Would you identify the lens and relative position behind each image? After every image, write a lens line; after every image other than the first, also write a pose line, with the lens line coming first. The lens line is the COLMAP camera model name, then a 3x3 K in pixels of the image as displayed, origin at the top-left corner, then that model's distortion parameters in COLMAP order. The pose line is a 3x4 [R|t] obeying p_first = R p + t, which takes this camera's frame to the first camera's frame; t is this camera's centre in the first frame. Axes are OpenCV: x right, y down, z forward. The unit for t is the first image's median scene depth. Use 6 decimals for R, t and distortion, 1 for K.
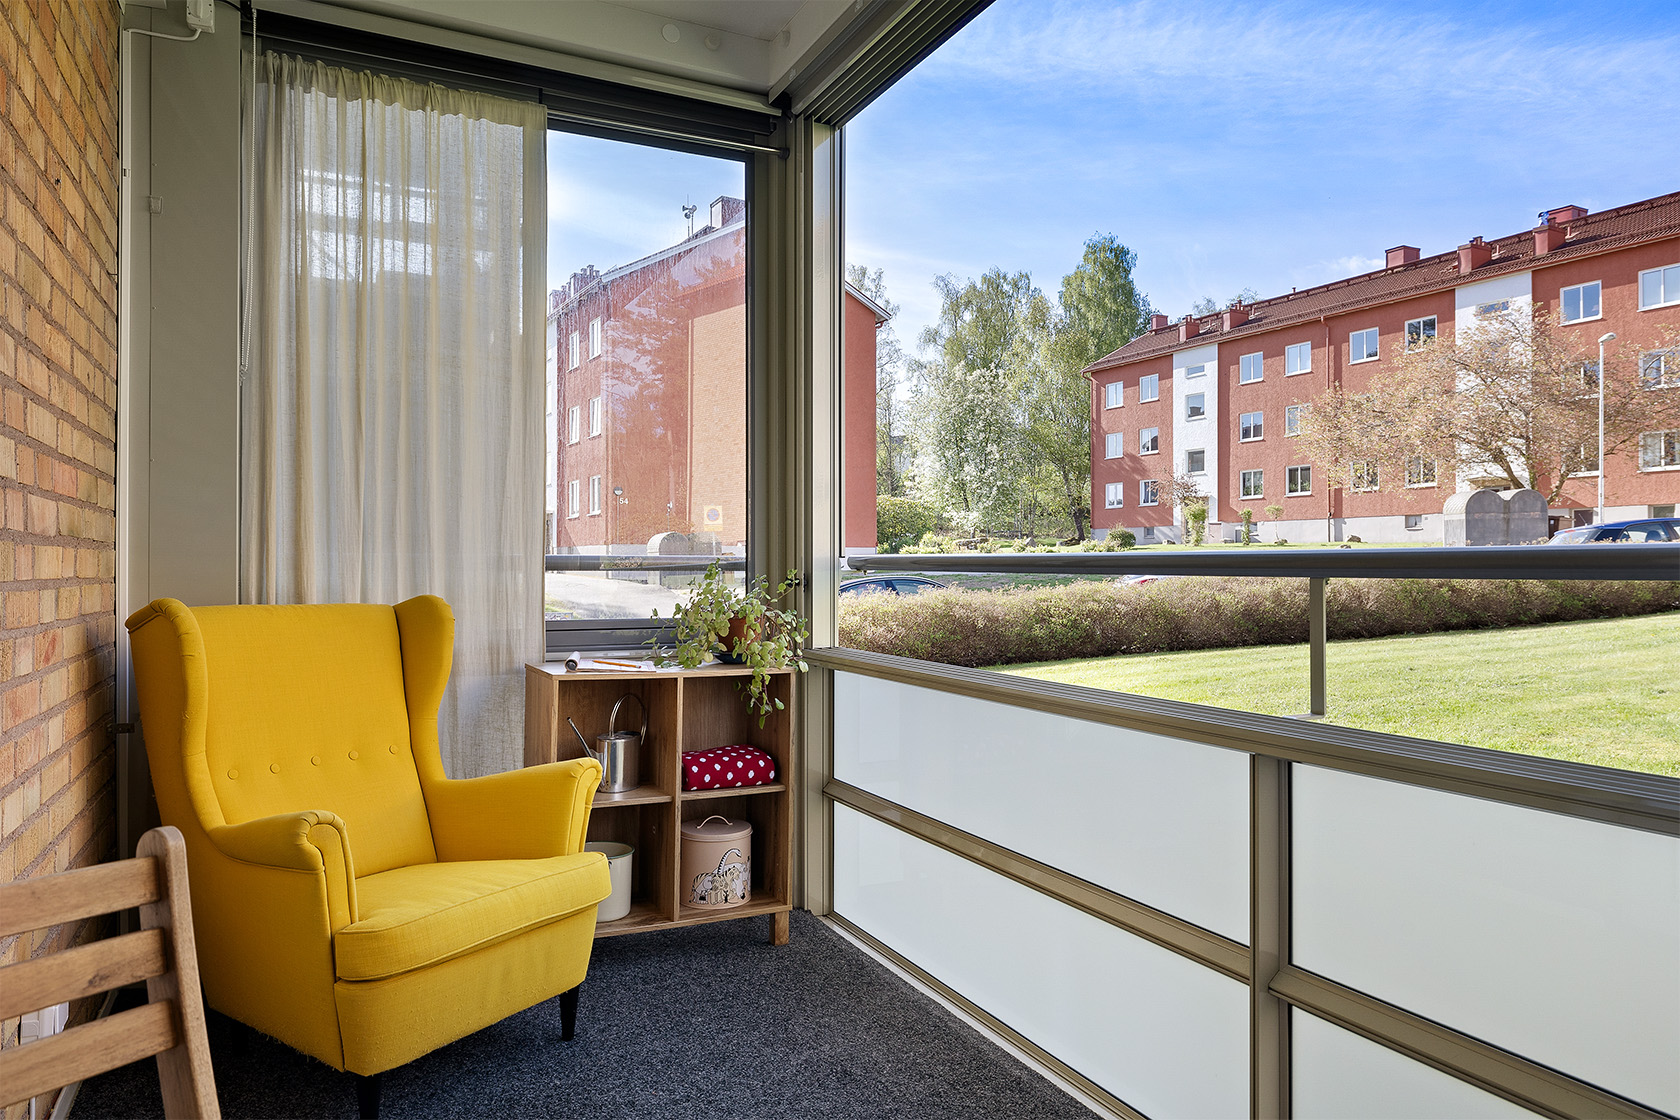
lens RADIAL K [[1136.7, 0, 841.3], [0, 1136.7, 563.9], [0, 0, 1]] dist [-0.009525, 0.002591]
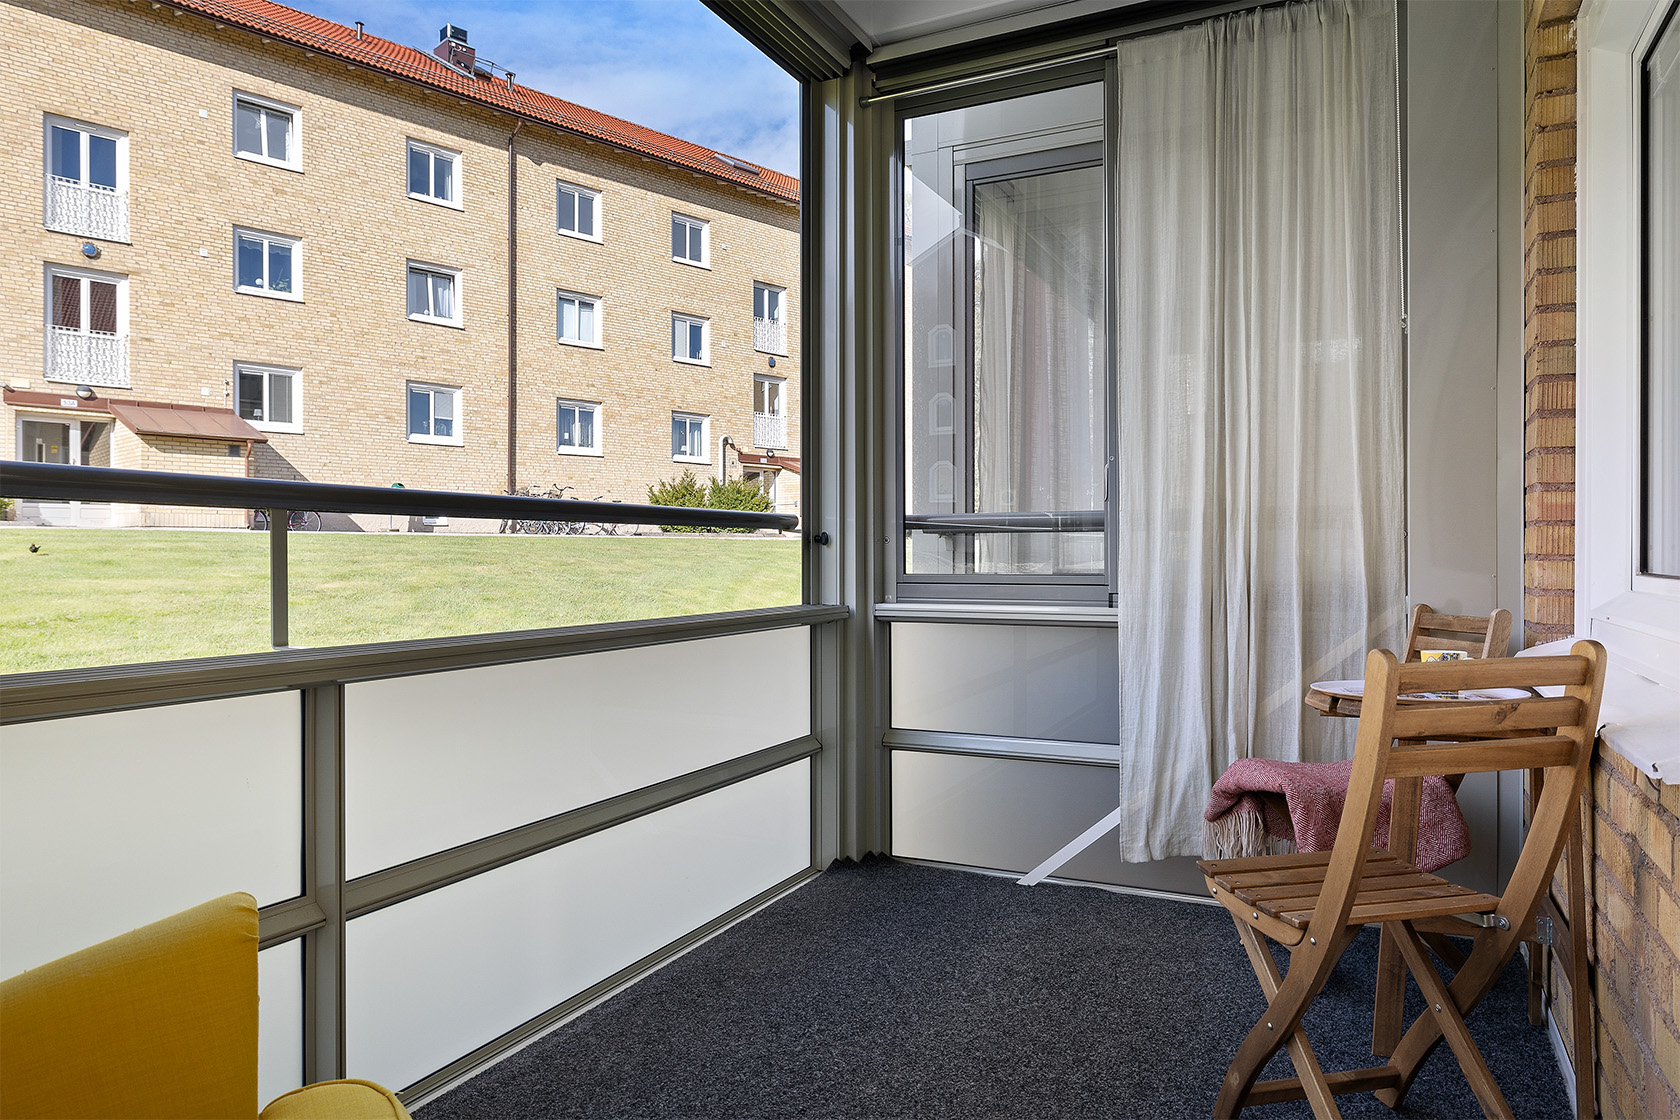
lens RADIAL K [[1086.5, 0, 840.9], [0, 1086.5, 556.8], [0, 0, 1]] dist [-0.002217, -0.000447]
pose [[-0.607151, -0.001253, 0.794585, -0.667828], [-0.003701, 0.999992, -0.001251, 0.053745], [-0.794578, -0.003700, -0.607151, 1.213624]]
